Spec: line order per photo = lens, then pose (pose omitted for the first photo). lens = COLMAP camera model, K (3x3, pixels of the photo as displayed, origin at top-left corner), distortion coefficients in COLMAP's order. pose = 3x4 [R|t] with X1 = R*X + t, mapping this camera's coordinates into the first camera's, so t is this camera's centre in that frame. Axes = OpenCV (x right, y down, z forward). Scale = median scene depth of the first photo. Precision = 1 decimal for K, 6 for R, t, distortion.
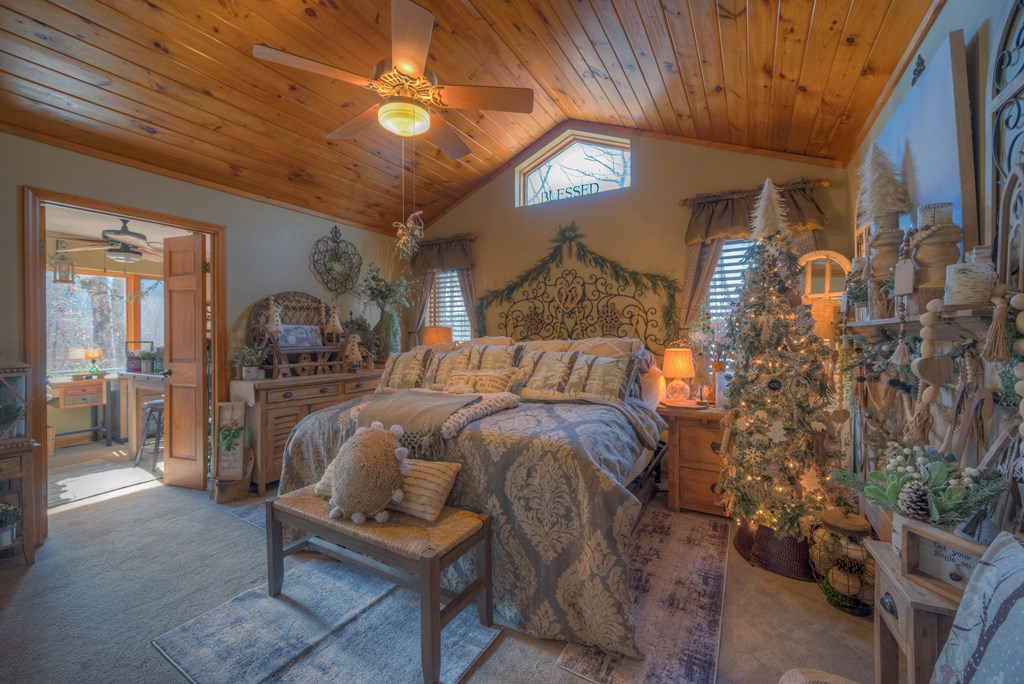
lens RADIAL K [[409.2, 0, 512.9], [0, 409.2, 334.9], [0, 0, 1]] dist [-0.001877, 0.000173]
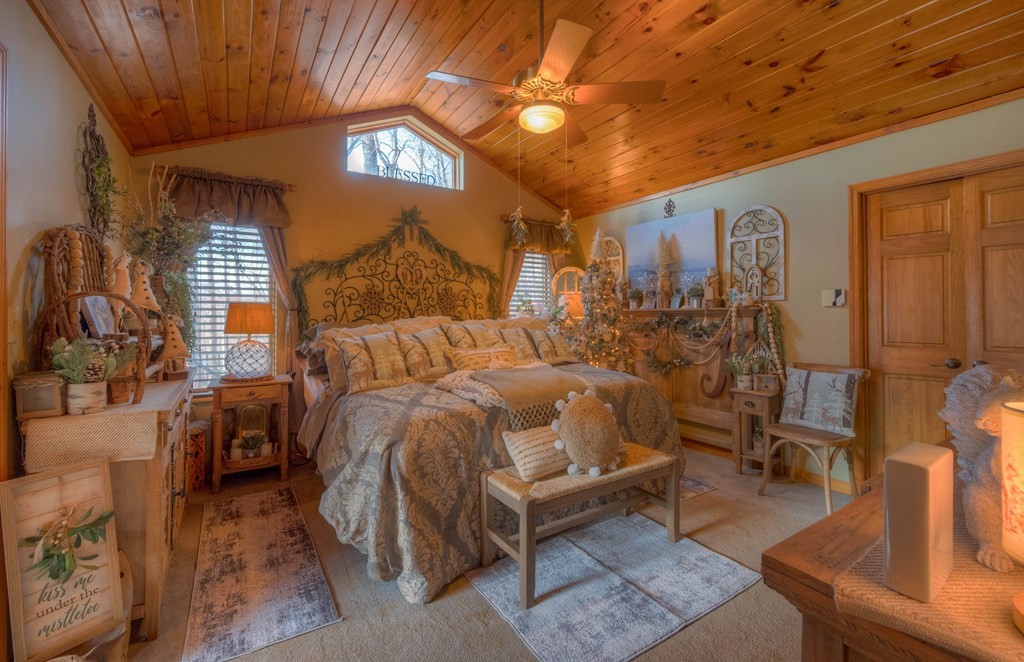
lens RADIAL K [[425.9, 0, 504.4], [0, 425.9, 312.4], [0, 0, 1]] dist [0.000236, -0.000030]
pose [[0.456920, 0.005350, 0.889491, -0.719051], [0.000075, 0.999982, -0.006053, -0.000184], [-0.889508, 0.002833, 0.456912, 0.310069]]
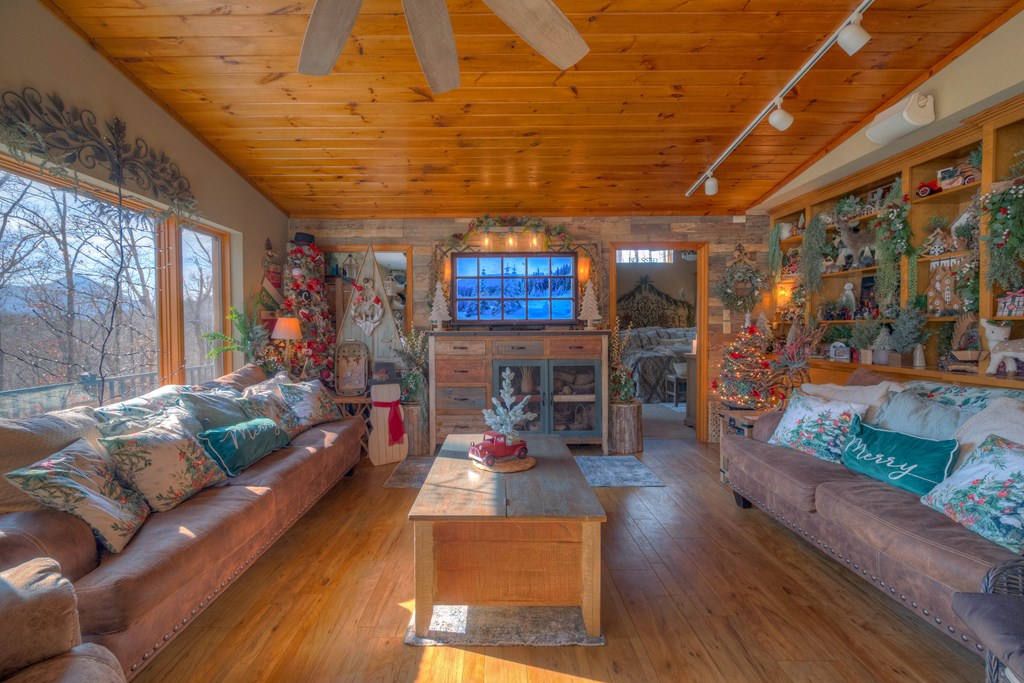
lens RADIAL K [[409.2, 0, 504.8], [0, 409.2, 335.9], [0, 0, 1]] dist [-0.001877, 0.000173]
pose [[0.862749, -0.009698, 0.505539, -1.638330], [0.003707, 0.999911, 0.012854, 0.021048], [-0.505618, -0.009216, 0.862708, -0.510280]]
